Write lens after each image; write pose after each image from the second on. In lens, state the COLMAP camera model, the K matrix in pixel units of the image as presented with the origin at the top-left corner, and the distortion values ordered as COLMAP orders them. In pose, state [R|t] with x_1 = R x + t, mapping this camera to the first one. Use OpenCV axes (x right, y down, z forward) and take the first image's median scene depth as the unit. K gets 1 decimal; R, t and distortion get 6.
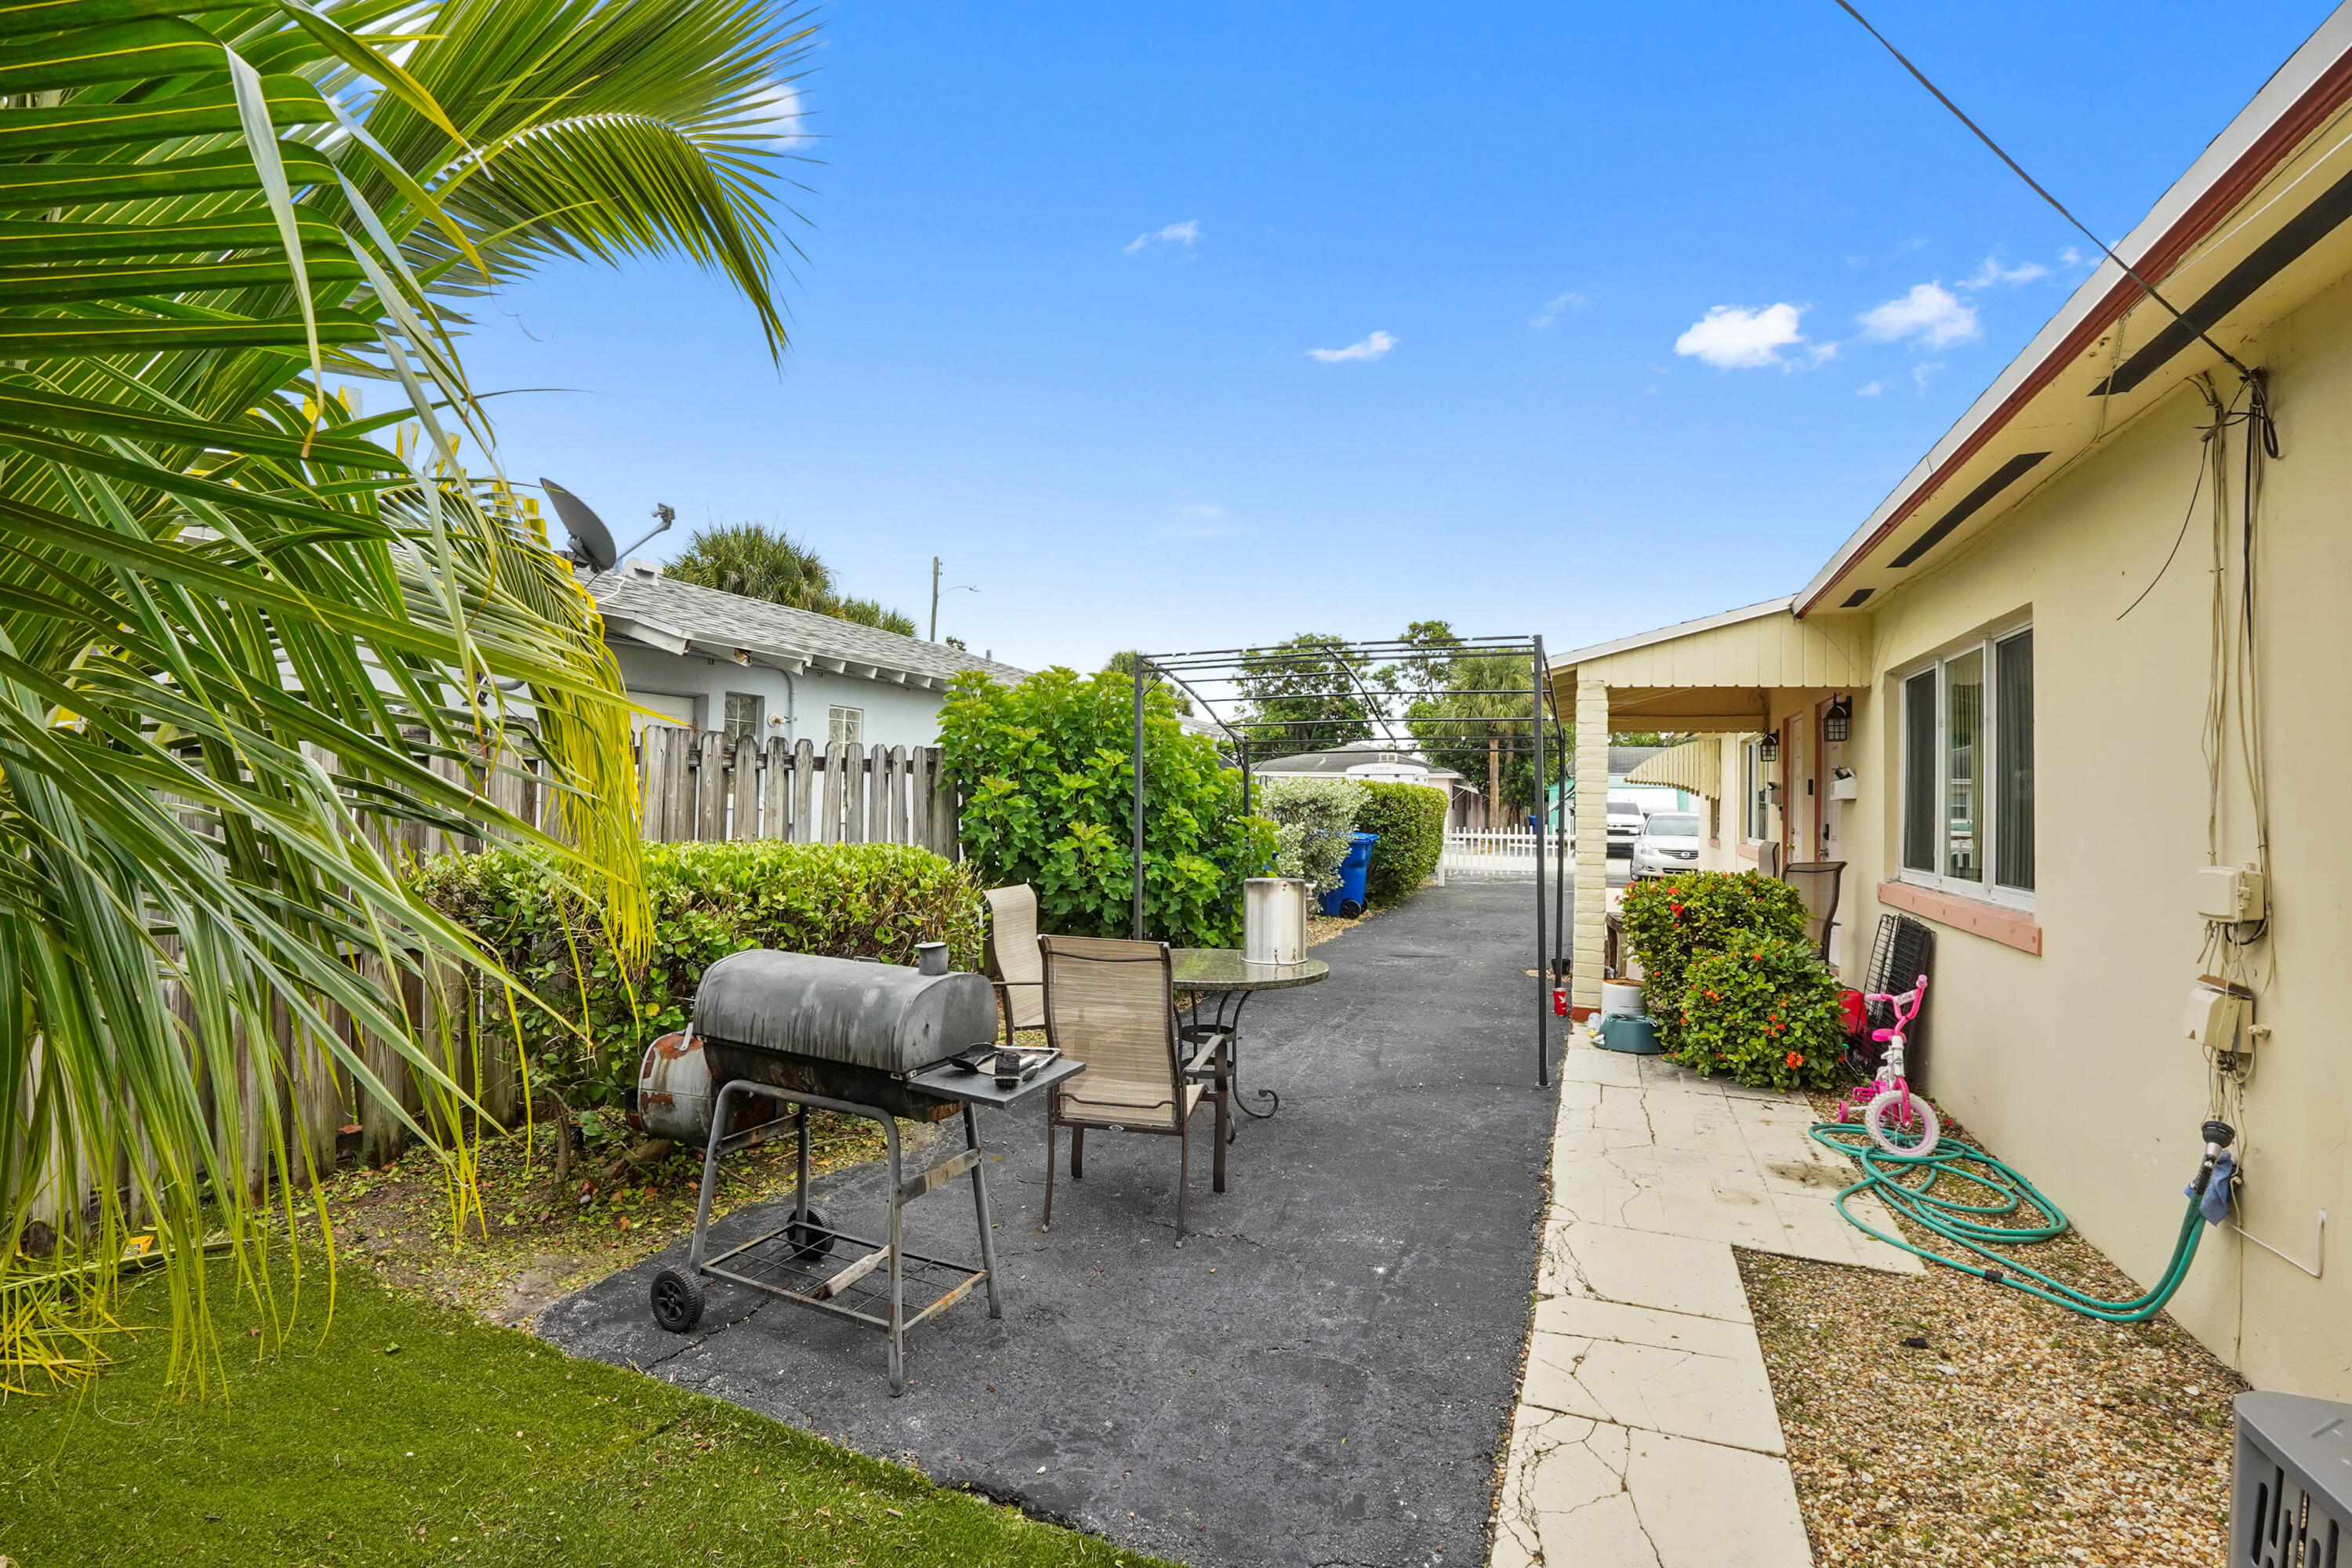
lens RADIAL K [[1039.4, 0, 1177.4], [0, 1039.4, 761.7], [0, 0, 1]] dist [-0.065993, 0.010770]
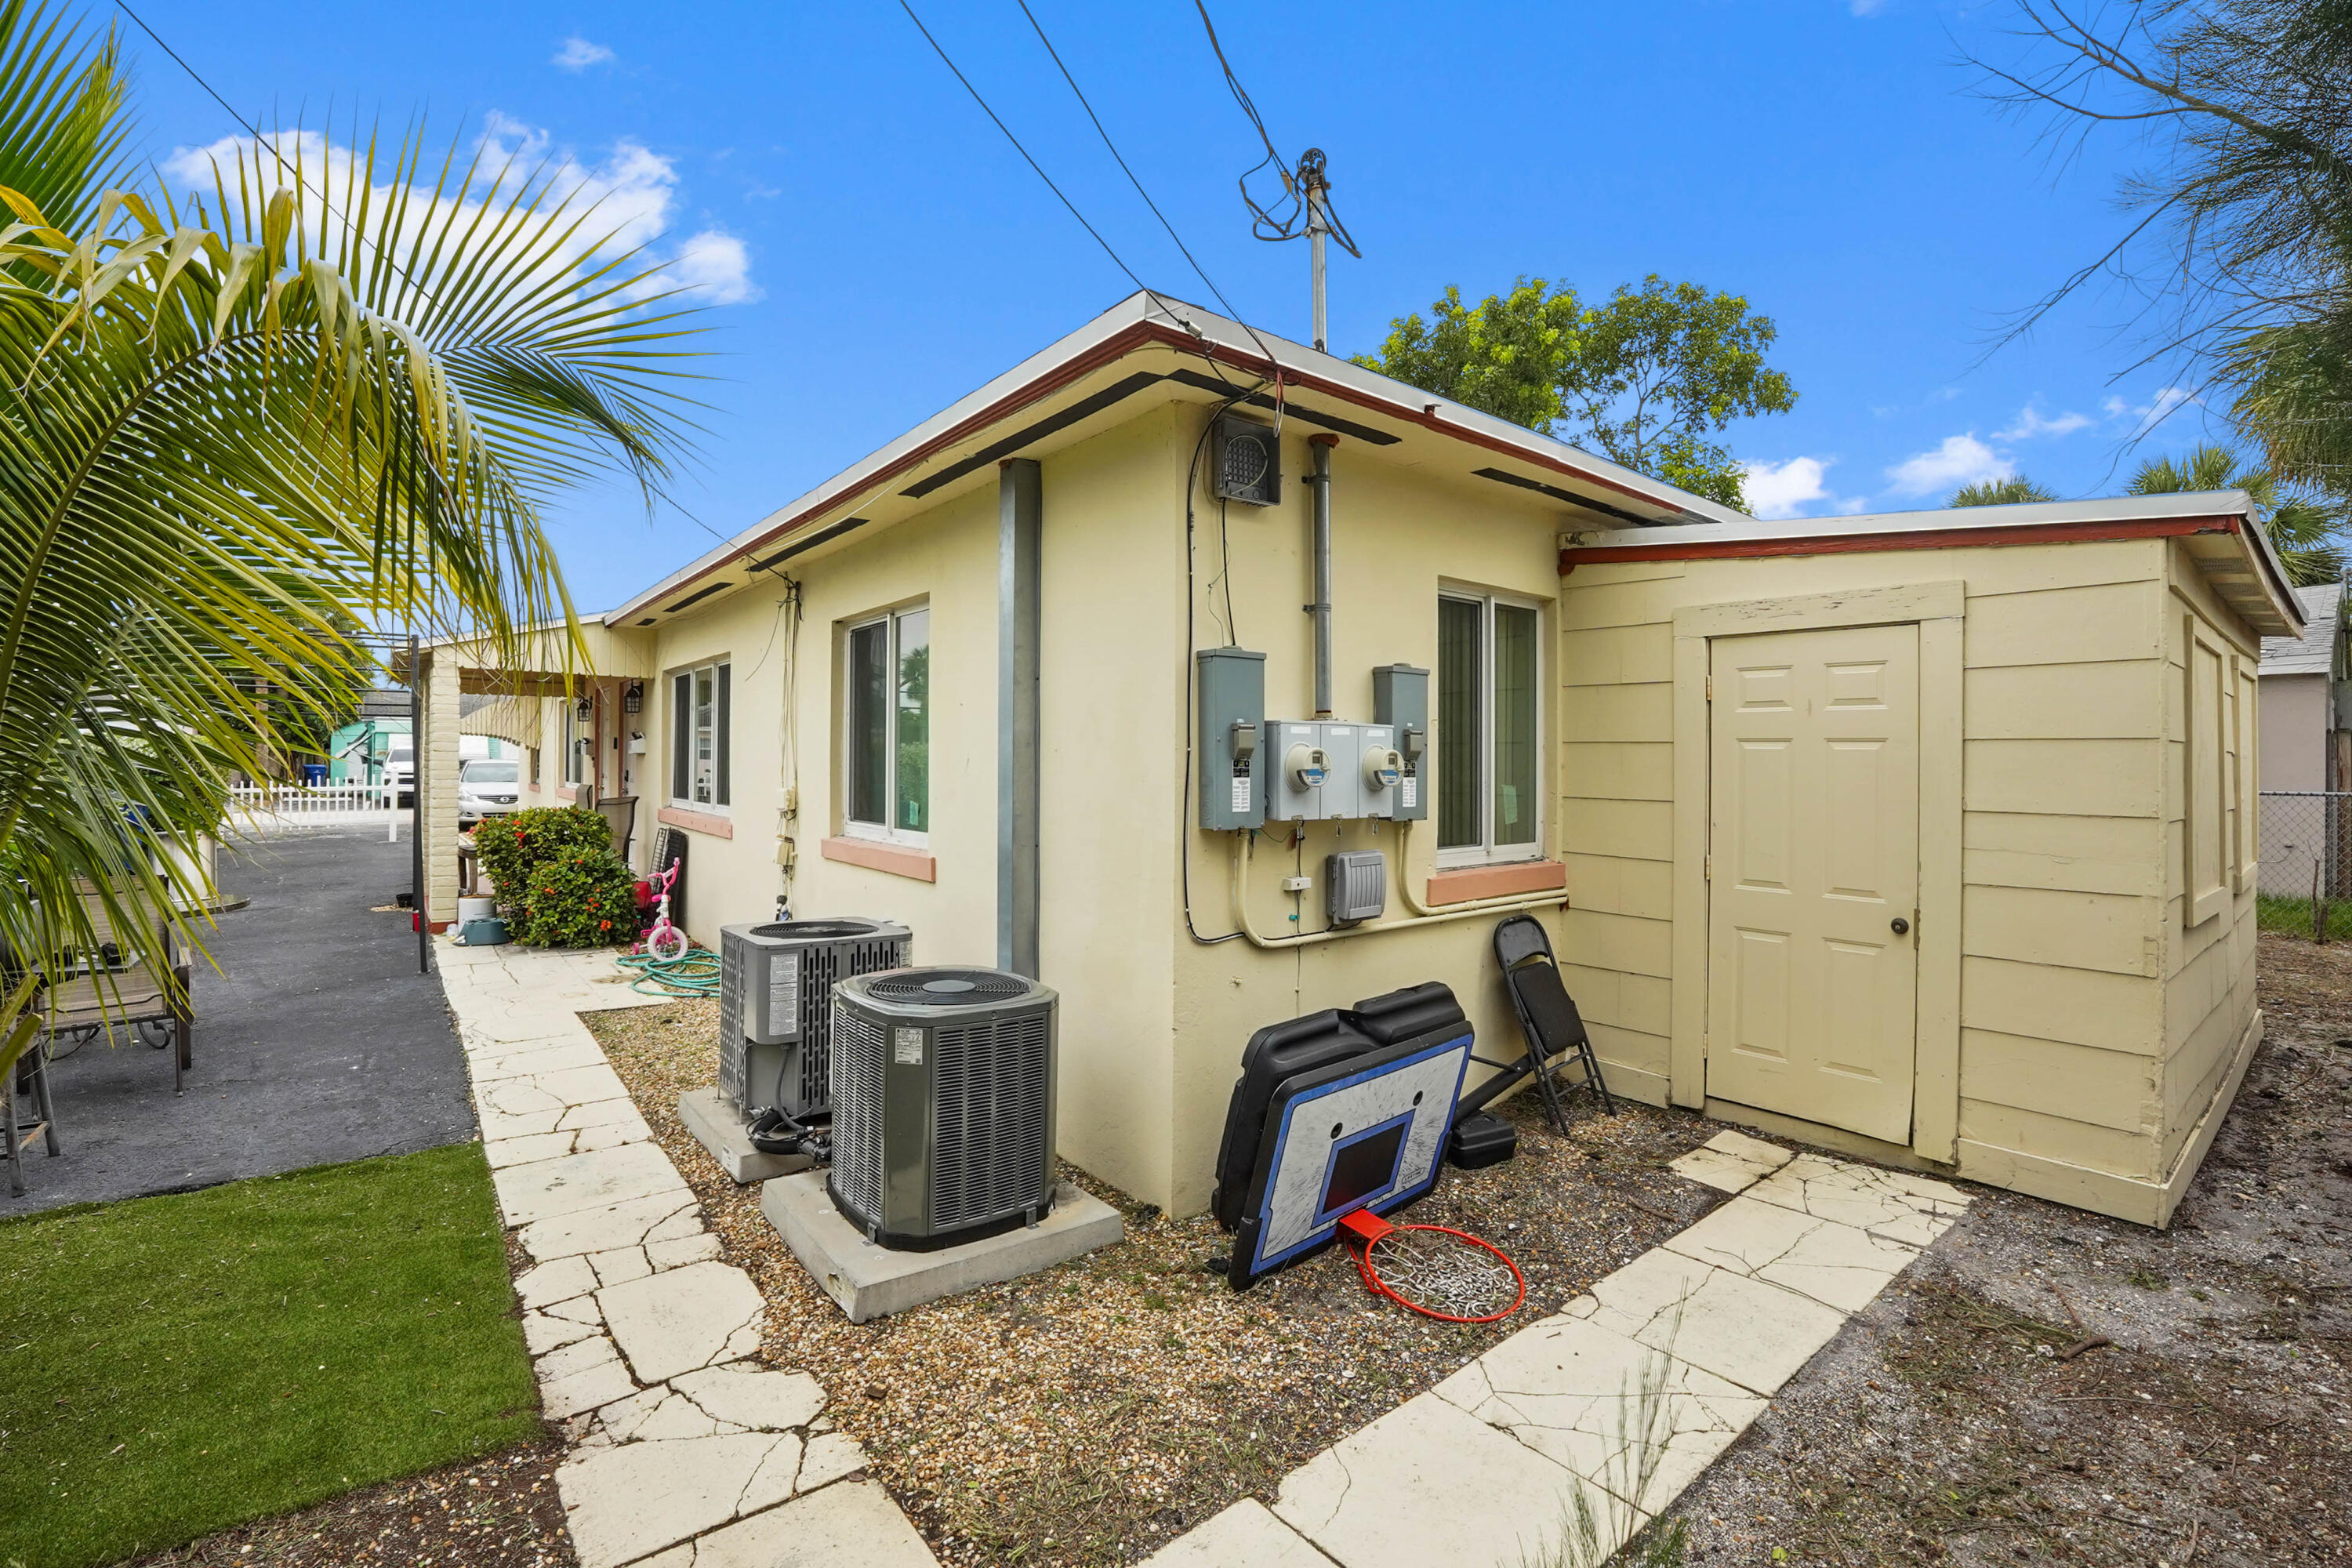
lens RADIAL K [[1039.4, 0, 1177.4], [0, 1039.4, 761.7], [0, 0, 1]] dist [-0.065993, 0.010770]
pose [[0.490579, -0.022626, 0.871103, -0.269093], [-0.026505, 0.998813, 0.040870, -0.035533], [-0.870993, -0.043138, 0.489397, -0.444519]]
